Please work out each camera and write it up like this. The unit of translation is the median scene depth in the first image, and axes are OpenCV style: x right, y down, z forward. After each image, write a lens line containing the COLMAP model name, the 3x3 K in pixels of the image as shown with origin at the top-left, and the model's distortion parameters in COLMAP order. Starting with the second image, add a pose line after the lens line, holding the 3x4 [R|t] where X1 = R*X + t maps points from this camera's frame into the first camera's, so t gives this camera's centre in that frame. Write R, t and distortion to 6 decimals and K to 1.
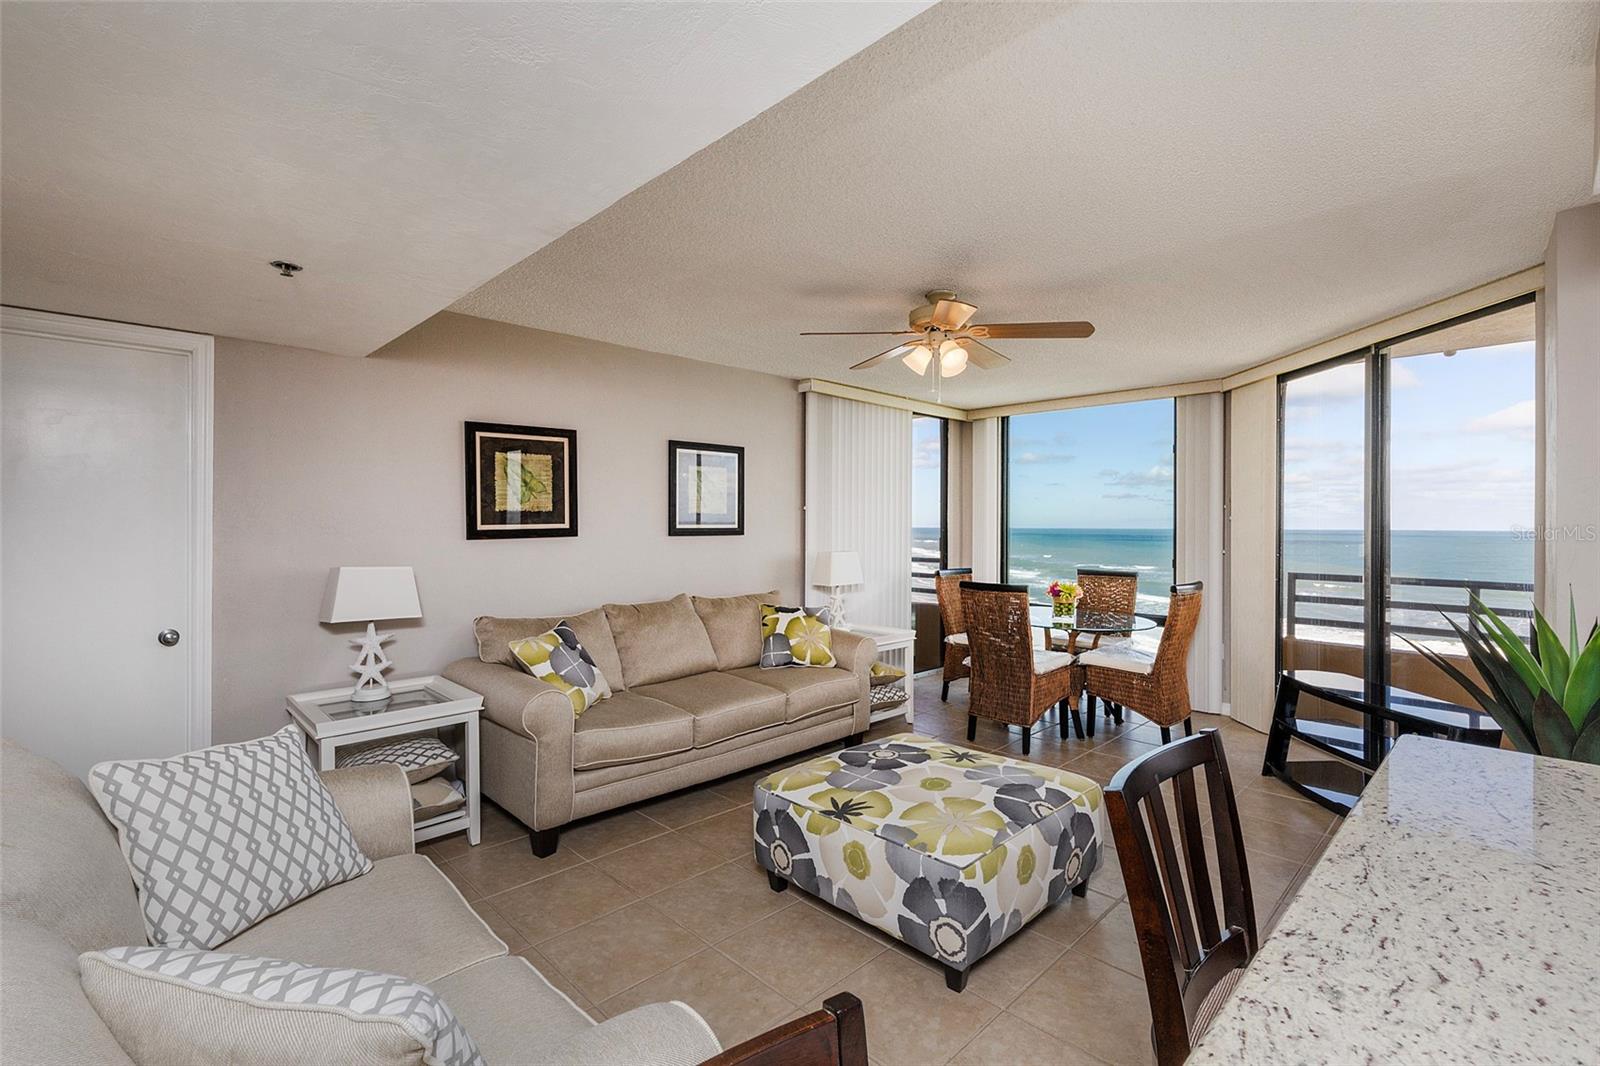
lens RADIAL K [[733.6, 0, 773.1], [0, 733.6, 524.1], [0, 0, 1]] dist [0.024012, 0.000040]
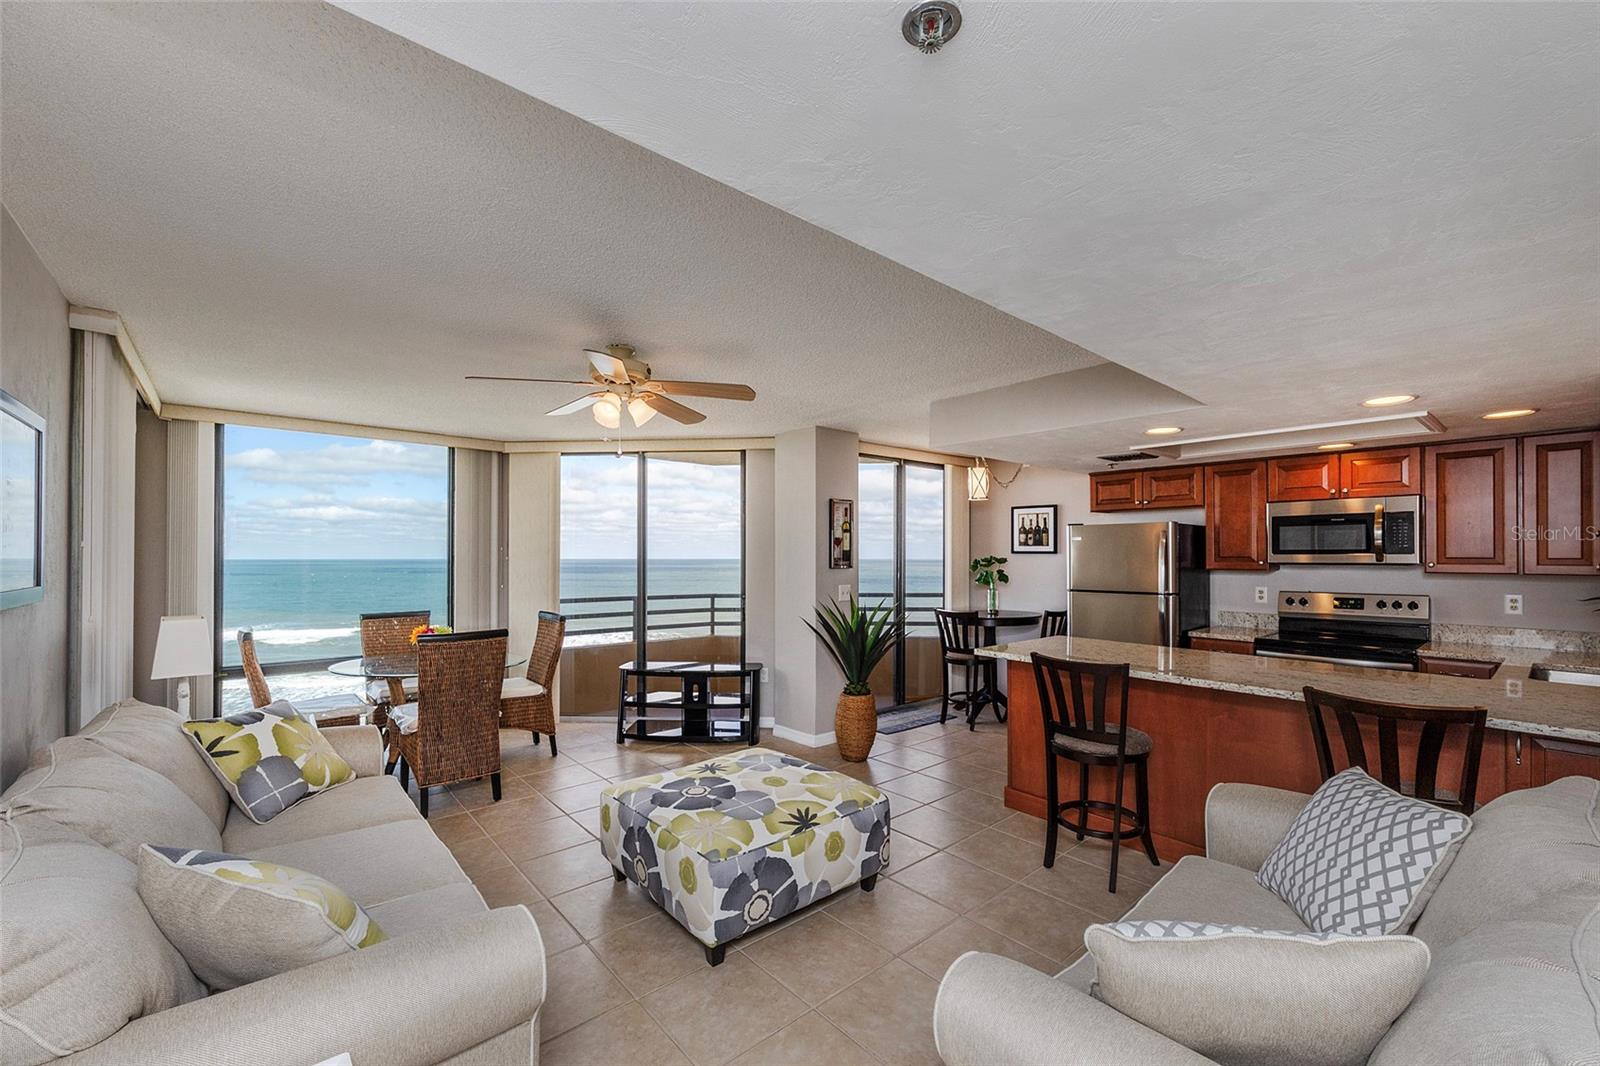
lens RADIAL K [[637.2, 0, 866.0], [0, 637.2, 552.2], [0, 0, 1]] dist [-0.001851, -0.000091]
pose [[-0.002815, 0.002898, 0.999992, -0.626368], [-0.001060, 0.999995, -0.002901, -0.021967], [-0.999995, -0.001068, -0.002812, 0.624350]]
